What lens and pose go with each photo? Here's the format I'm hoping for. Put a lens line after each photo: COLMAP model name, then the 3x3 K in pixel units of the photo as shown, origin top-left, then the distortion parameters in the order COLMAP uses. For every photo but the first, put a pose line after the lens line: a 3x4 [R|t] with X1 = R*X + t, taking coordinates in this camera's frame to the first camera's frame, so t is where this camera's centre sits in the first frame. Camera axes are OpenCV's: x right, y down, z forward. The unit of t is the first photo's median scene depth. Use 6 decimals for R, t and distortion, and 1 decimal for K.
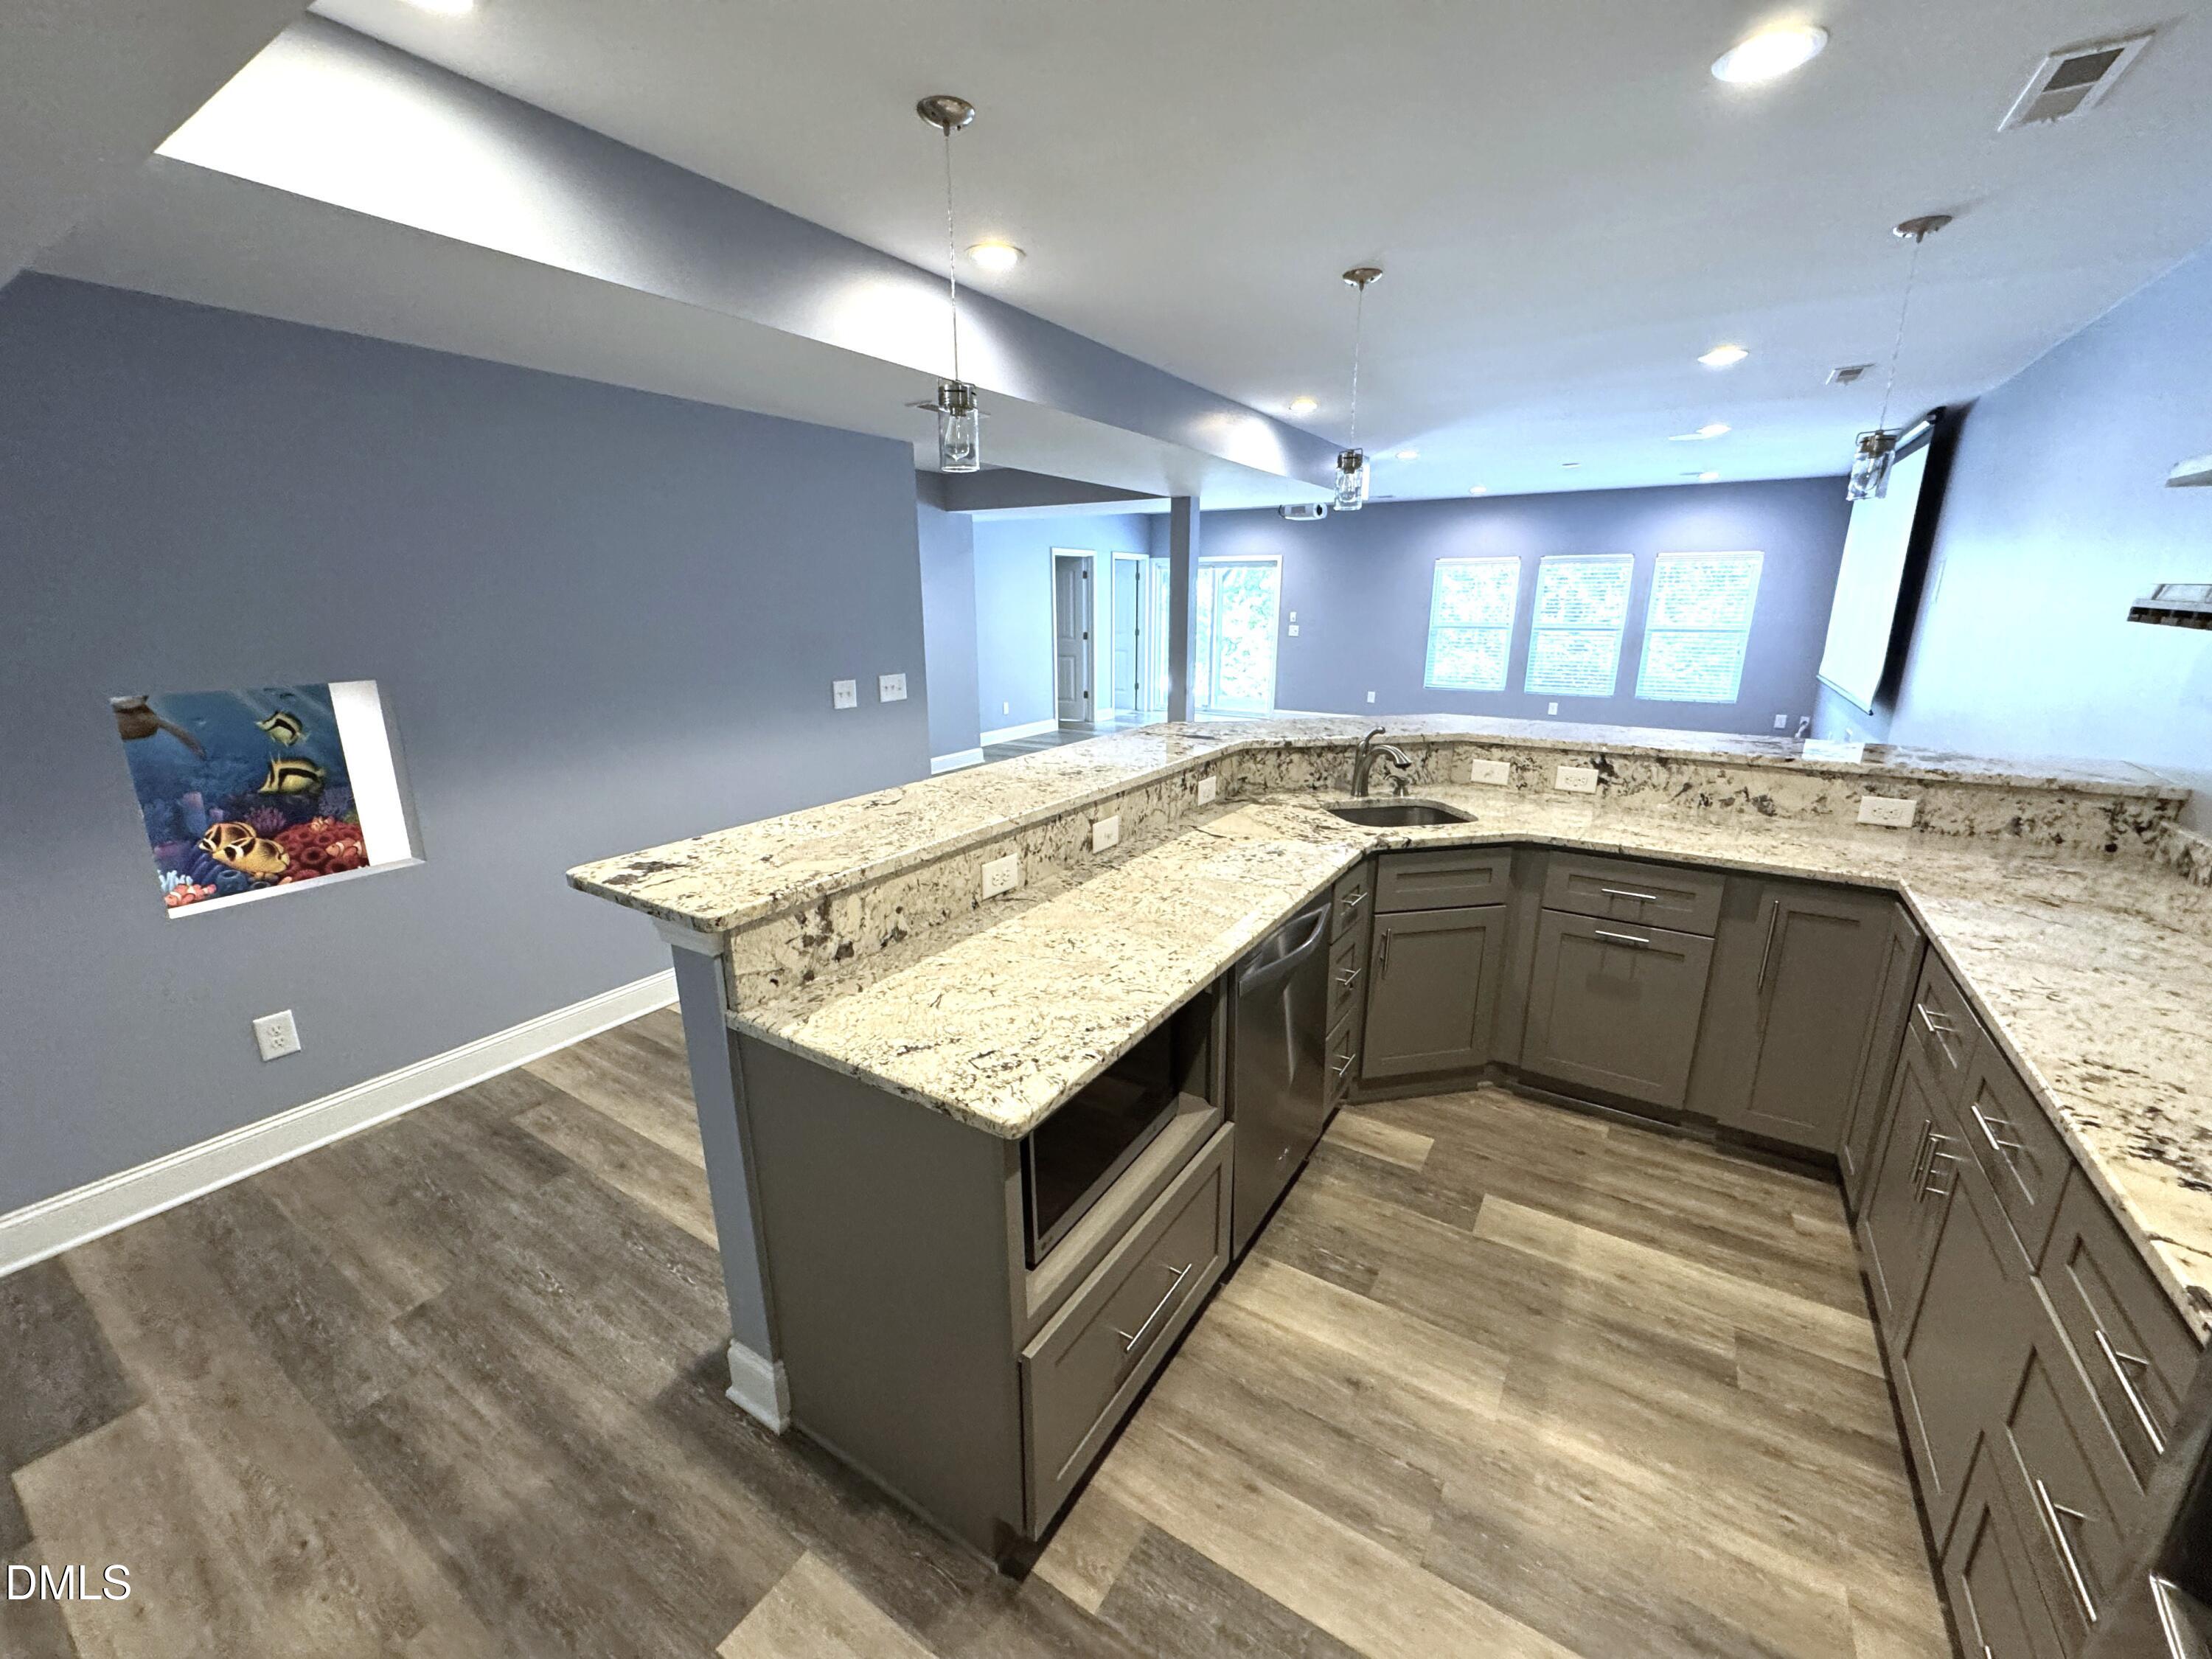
lens RADIAL K [[885.5, 0, 1102.7], [0, 885.5, 826.1], [0, 0, 1]] dist [-0.000838, -0.000197]
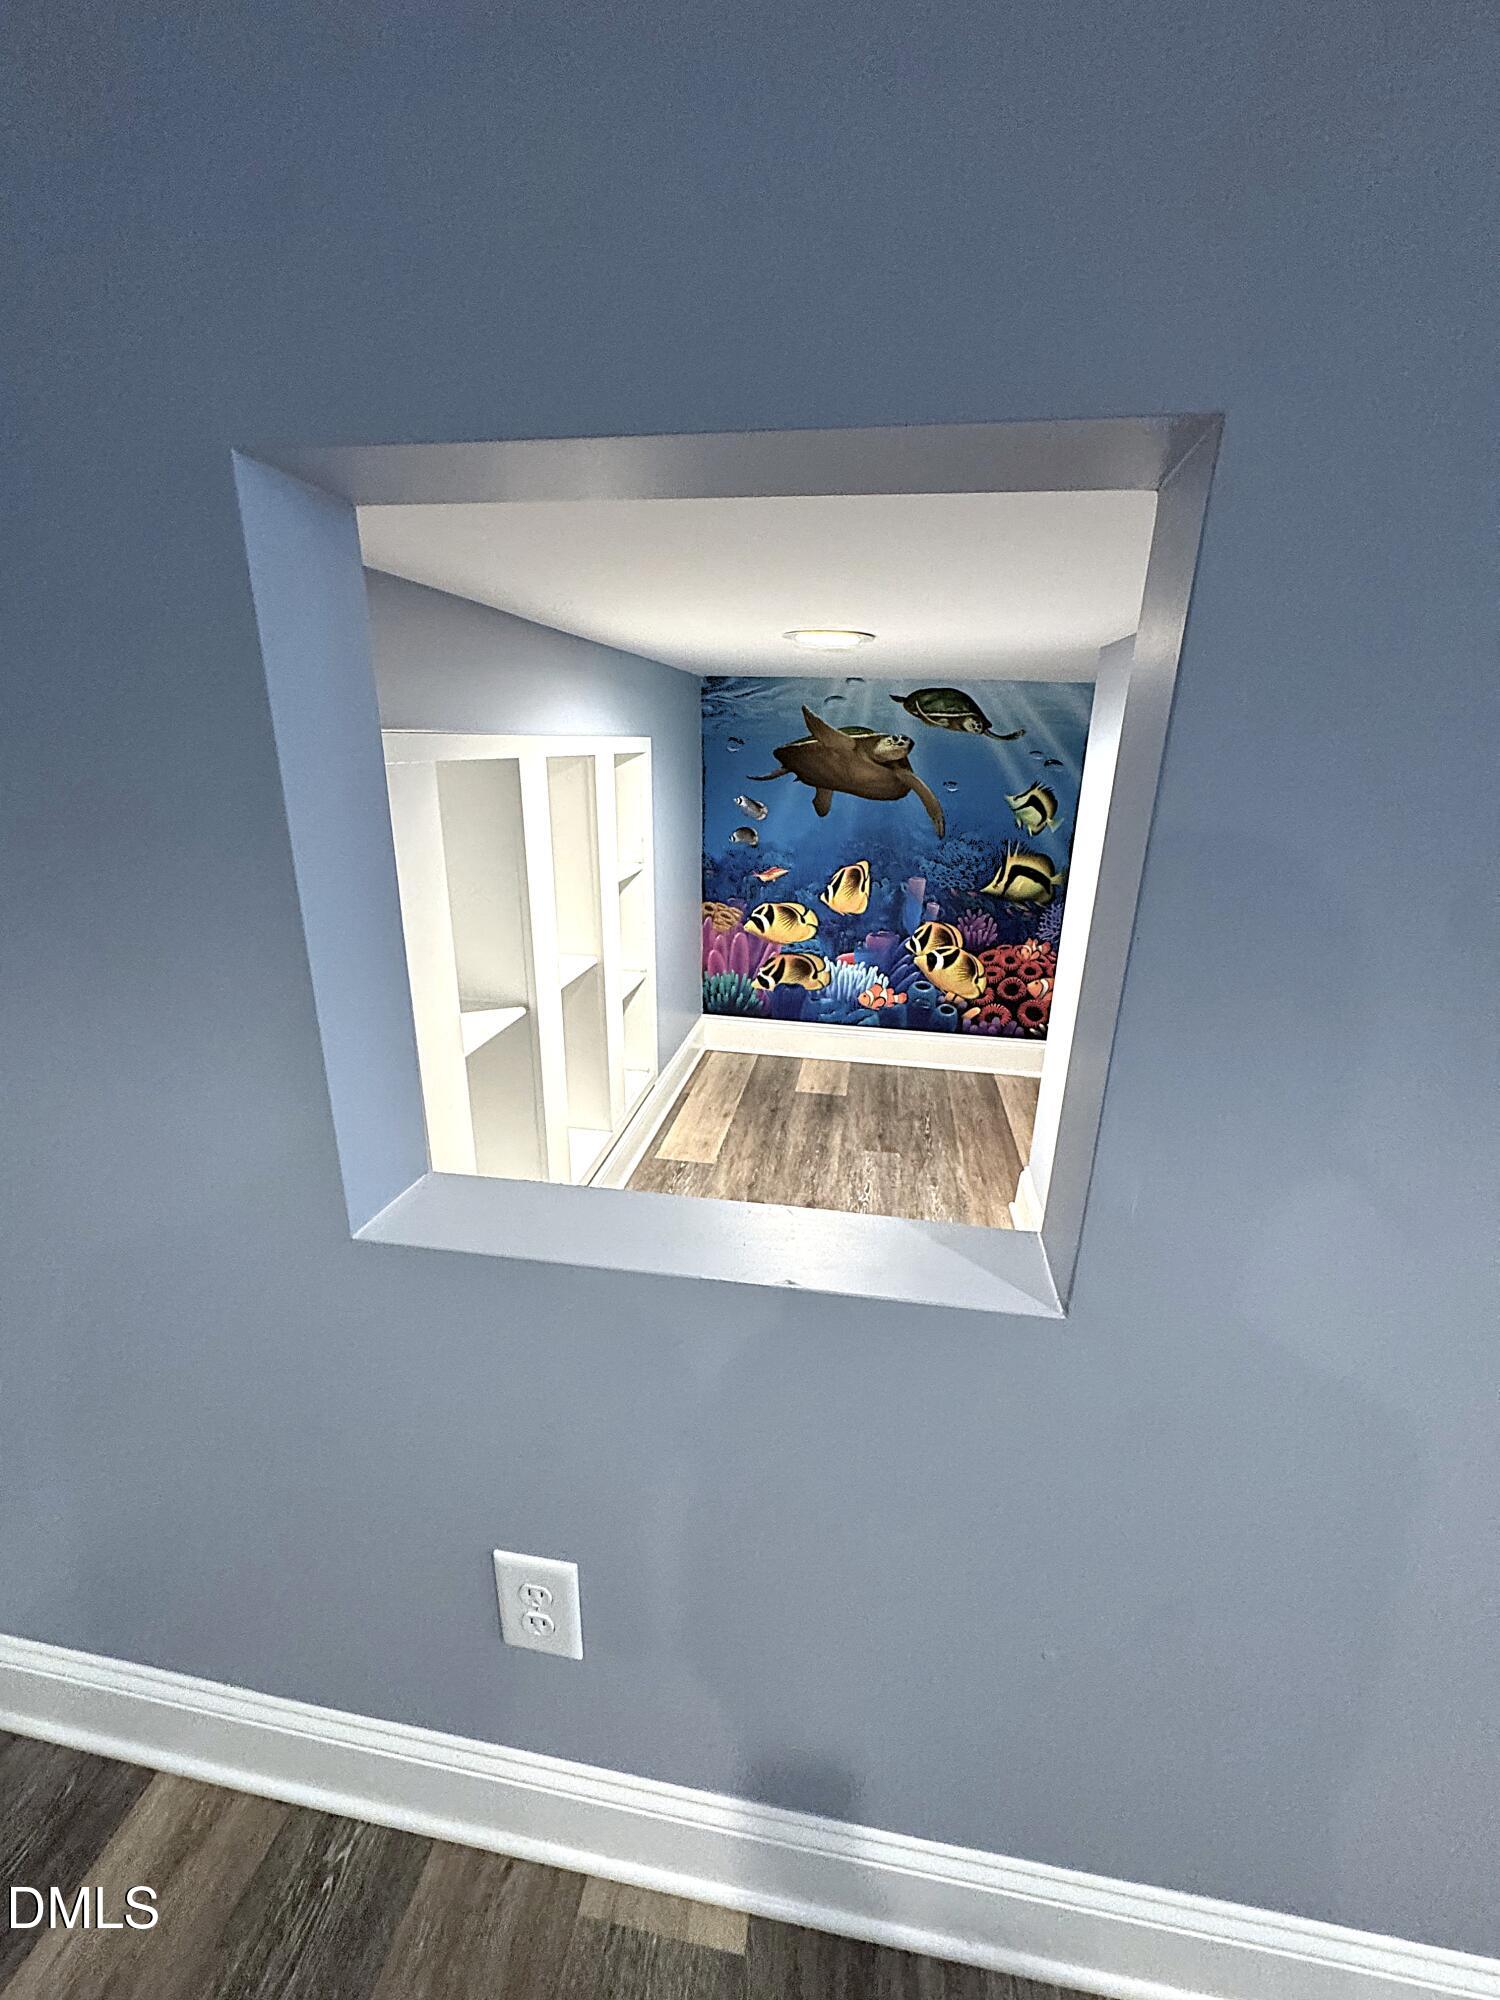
lens RADIAL K [[800.7, 0, 754.4], [0, 800.7, 998.1], [0, 0, 1]] dist [-0.000838, -0.000197]
pose [[0.397146, 0.296805, -0.868437, -0.423203], [-0.253392, 0.944941, 0.207072, -0.044690], [0.882081, 0.137818, 0.450487, 0.545629]]
